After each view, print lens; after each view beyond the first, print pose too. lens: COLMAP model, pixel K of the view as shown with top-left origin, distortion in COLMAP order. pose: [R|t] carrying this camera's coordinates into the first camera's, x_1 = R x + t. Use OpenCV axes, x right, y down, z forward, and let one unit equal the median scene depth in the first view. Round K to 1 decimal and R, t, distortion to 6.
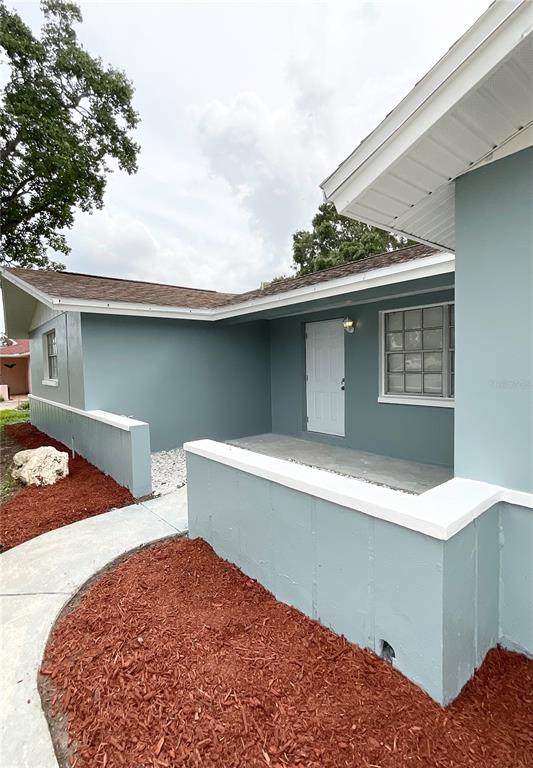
lens RADIAL K [[372.0, 0, 245.6], [0, 372.0, 390.9], [0, 0, 1]] dist [-0.002584, 0.000353]
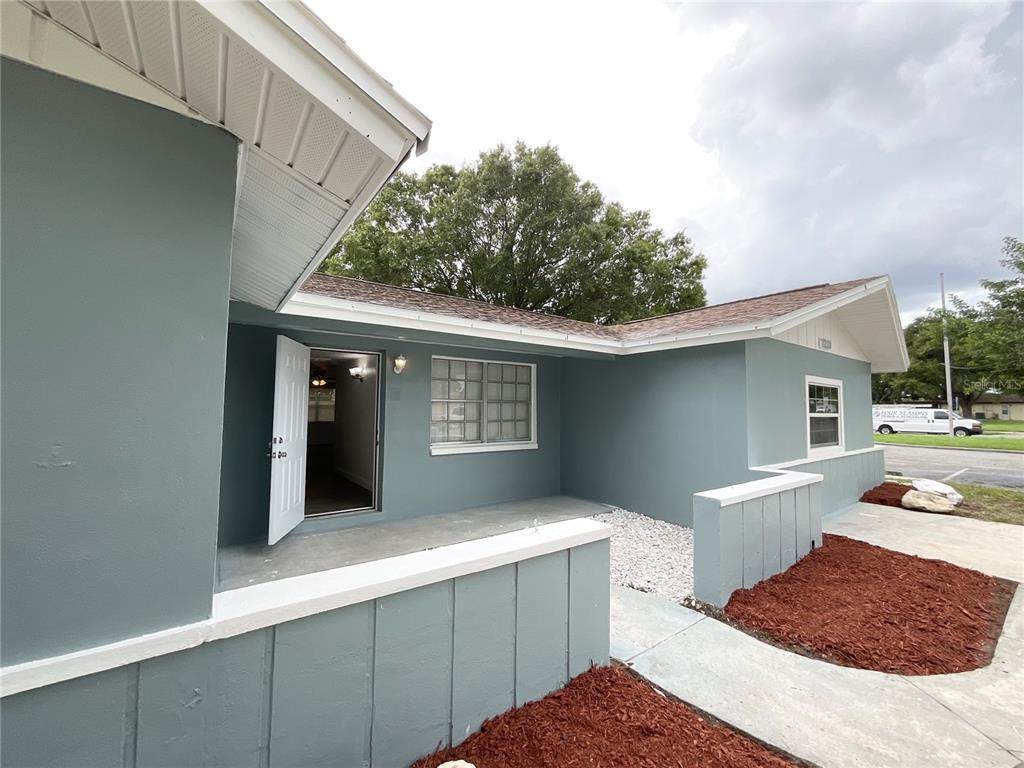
lens RADIAL K [[411.2, 0, 514.2], [0, 411.2, 383.1], [0, 0, 1]] dist [0.002628, 0.000332]
pose [[0.030200, 0.083893, 0.996017, -0.618806], [0.060593, 0.994485, -0.085601, -0.043682], [-0.997706, 0.062937, 0.024950, 0.749381]]
